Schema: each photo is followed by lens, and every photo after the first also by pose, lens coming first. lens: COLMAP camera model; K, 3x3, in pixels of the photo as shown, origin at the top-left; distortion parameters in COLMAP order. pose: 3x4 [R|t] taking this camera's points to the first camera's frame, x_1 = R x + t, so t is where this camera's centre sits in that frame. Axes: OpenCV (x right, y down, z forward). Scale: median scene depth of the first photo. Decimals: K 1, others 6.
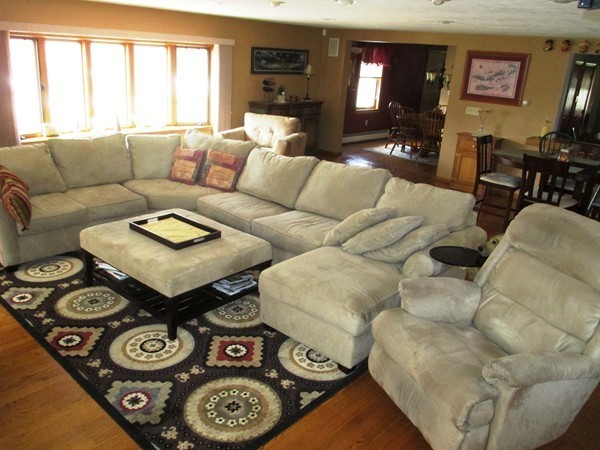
lens RADIAL K [[498.2, 0, 300.0], [0, 498.2, 225.0], [0, 0, 1]] dist [-0.031431, 0.009592]
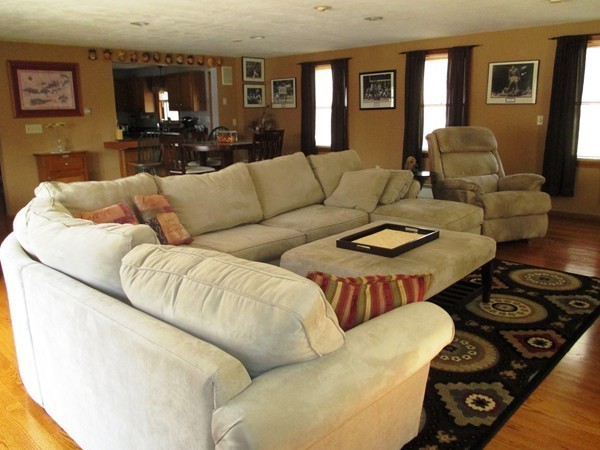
lens RADIAL K [[498.2, 0, 300.0], [0, 498.2, 225.0], [0, 0, 1]] dist [-0.031431, 0.009592]
pose [[0.027174, -0.294751, 0.955188, -0.563942], [0.350887, 0.897551, 0.266983, -0.156313], [-0.936024, 0.327908, 0.127814, 0.540978]]
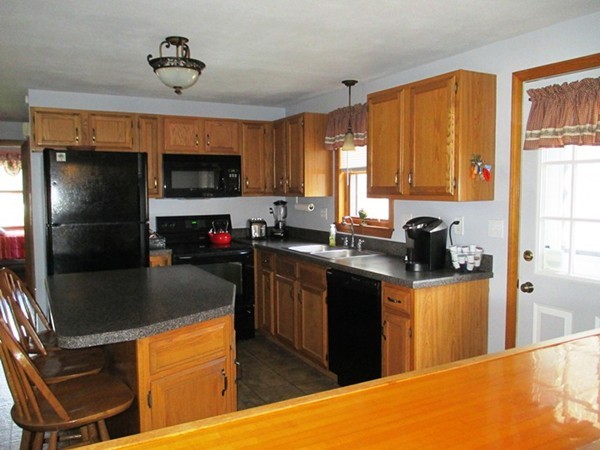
lens RADIAL K [[498.2, 0, 300.0], [0, 498.2, 225.0], [0, 0, 1]] dist [-0.031431, 0.009592]
pose [[0.337652, -0.145988, 0.929881, 0.443583], [0.338323, 0.940702, 0.024838, -0.214720], [-0.878367, 0.306214, 0.367021, 0.870750]]
